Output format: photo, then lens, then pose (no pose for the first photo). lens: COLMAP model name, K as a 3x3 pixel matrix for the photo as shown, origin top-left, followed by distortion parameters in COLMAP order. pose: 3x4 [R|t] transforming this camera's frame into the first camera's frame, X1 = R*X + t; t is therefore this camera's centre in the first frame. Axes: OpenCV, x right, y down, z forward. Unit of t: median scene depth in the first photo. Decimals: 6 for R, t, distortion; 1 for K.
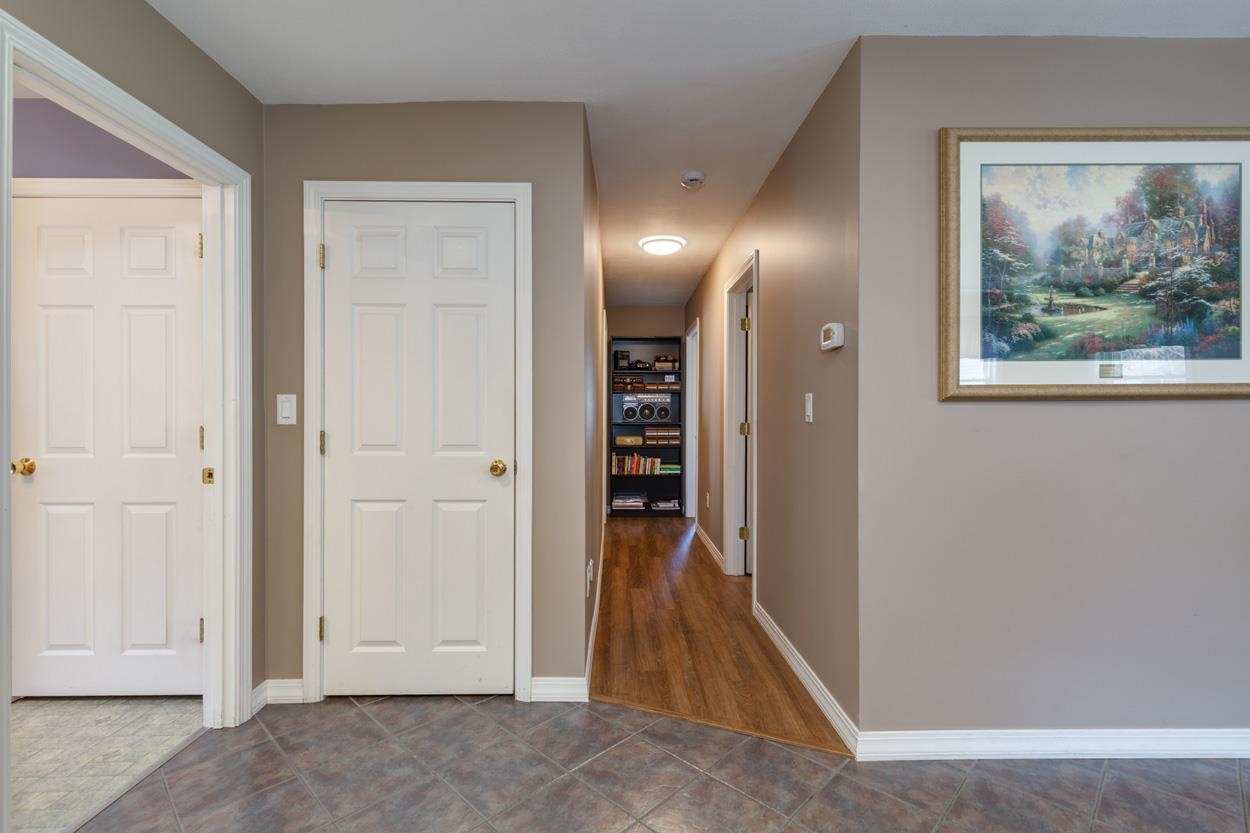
lens RADIAL K [[547.8, 0, 635.4], [0, 547.8, 414.2], [0, 0, 1]] dist [0.008702, 0.000239]
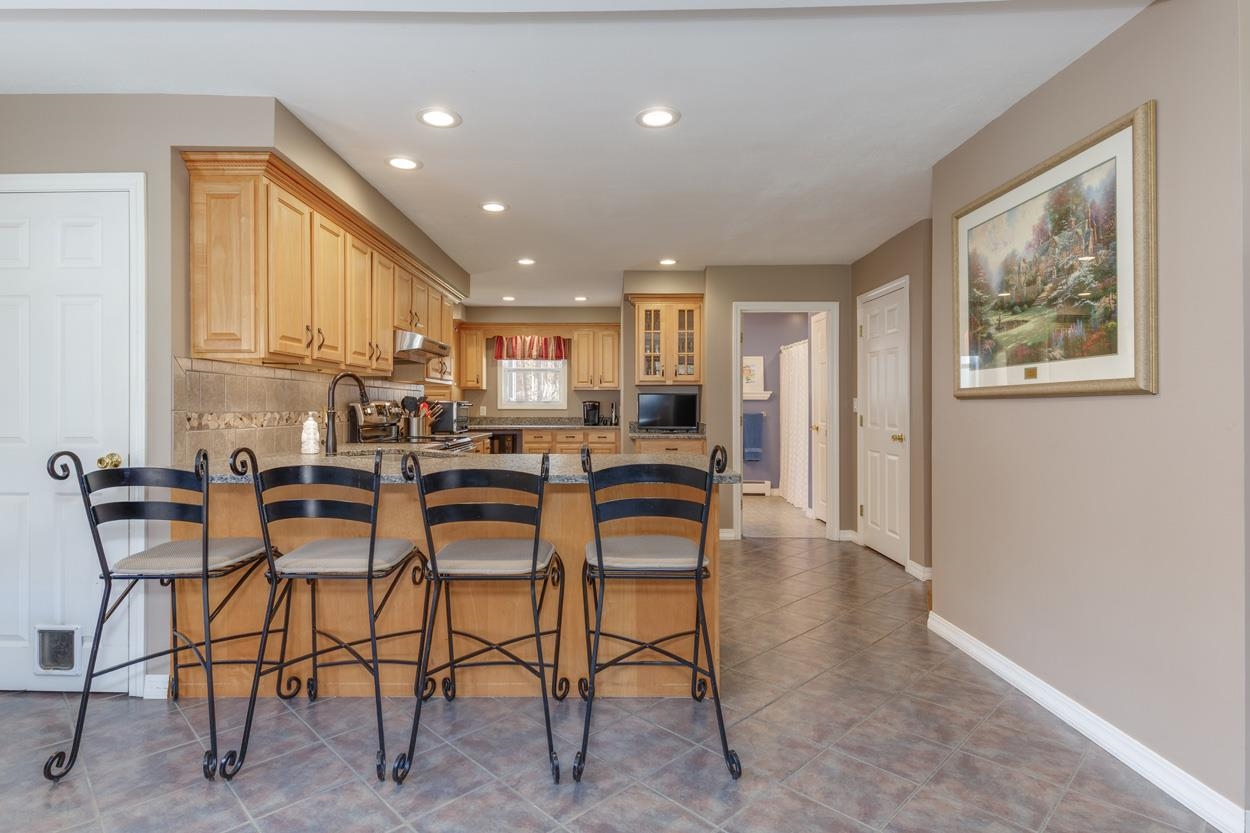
lens RADIAL K [[547.8, 0, 616.2], [0, 547.8, 400.2], [0, 0, 1]] dist [0.008702, 0.000239]
pose [[-0.001784, -0.009551, -0.999953, 2.045003], [0.000134, 0.999954, -0.009552, -0.008520], [0.999998, -0.000151, -0.001782, 0.109528]]
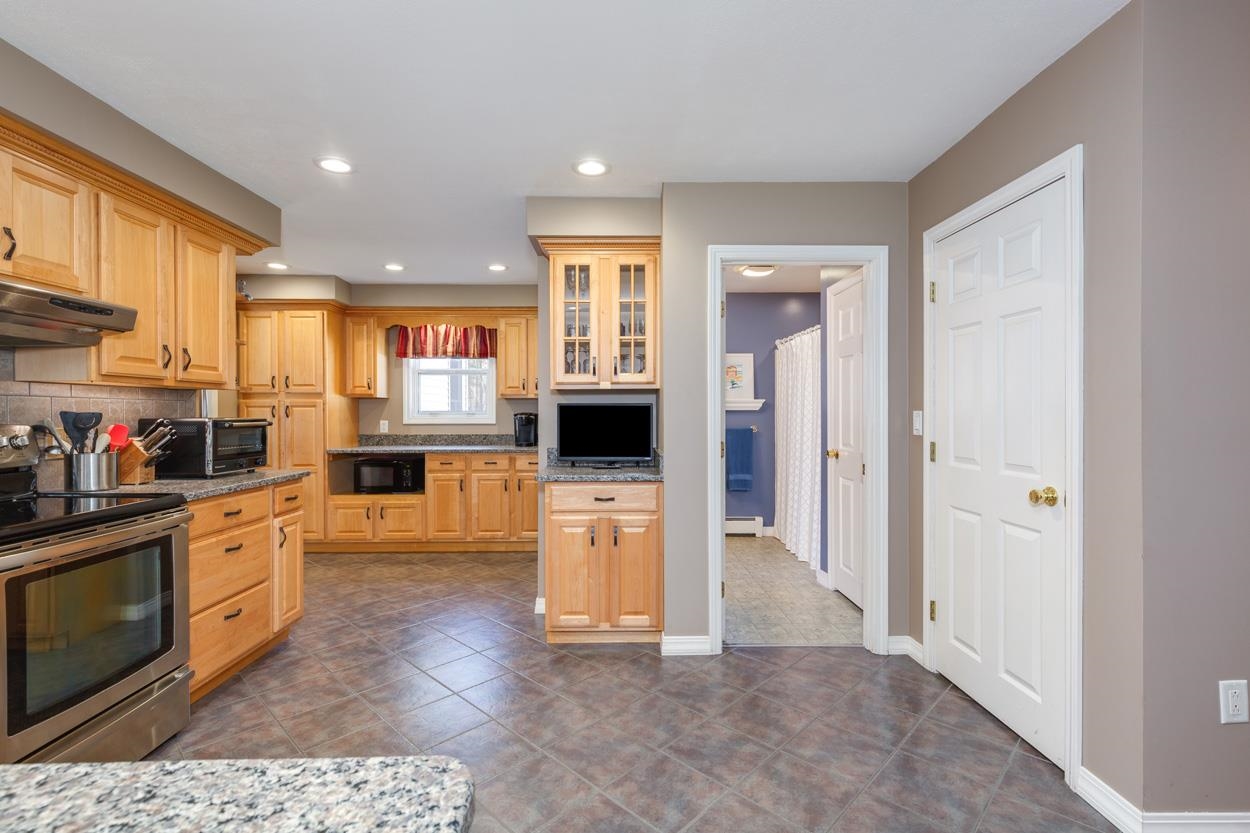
lens RADIAL K [[547.8, 0, 633.0], [0, 547.8, 415.5], [0, 0, 1]] dist [0.008702, 0.000239]
pose [[0.053009, 0.003589, -0.998588, 0.763927], [0.003794, 0.999986, 0.003796, -0.044310], [0.998587, -0.003989, 0.052995, 0.413398]]
